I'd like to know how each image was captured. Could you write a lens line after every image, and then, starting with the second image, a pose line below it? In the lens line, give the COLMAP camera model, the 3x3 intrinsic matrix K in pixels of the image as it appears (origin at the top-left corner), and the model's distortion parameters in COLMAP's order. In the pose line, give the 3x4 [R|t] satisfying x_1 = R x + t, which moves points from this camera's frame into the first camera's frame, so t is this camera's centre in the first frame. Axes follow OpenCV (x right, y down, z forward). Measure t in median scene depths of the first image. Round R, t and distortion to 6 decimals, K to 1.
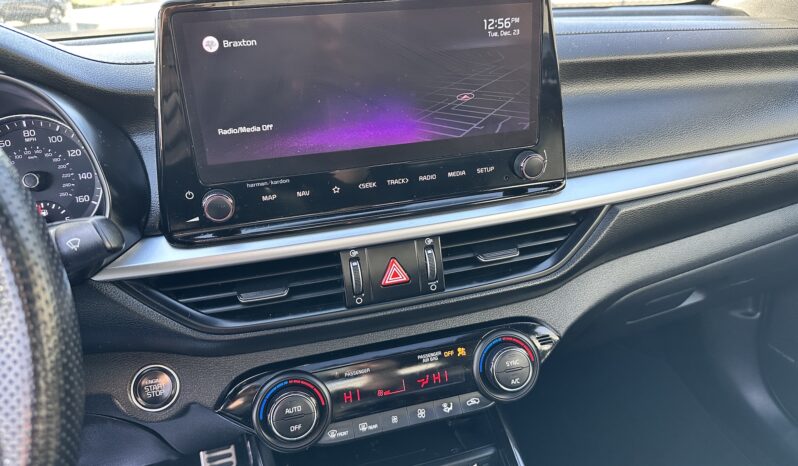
lens RADIAL K [[569.7, 0, 398.8], [0, 569.7, 222.0], [0, 0, 1]] dist [-0.004957, -0.006305]
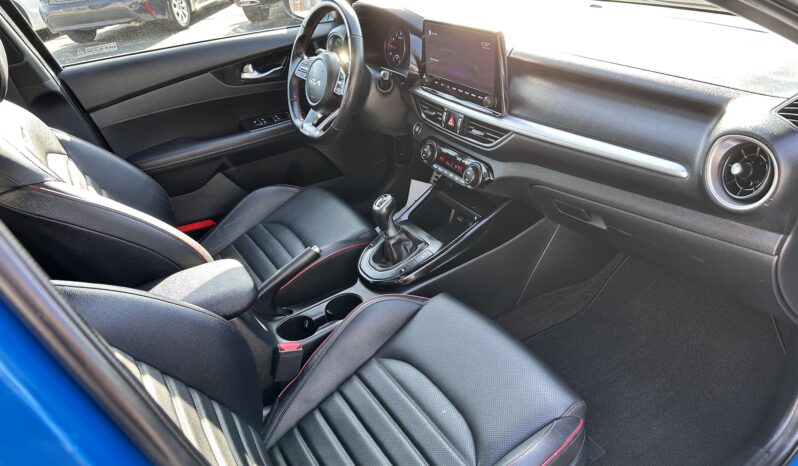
lens RADIAL K [[569.7, 0, 398.8], [0, 569.7, 222.0], [0, 0, 1]] dist [-0.004957, -0.006305]
pose [[0.247410, 0.491939, -0.834736, 2.548080], [-0.223471, 0.867265, 0.444874, -0.683603], [0.942788, 0.076473, 0.324504, -0.148286]]
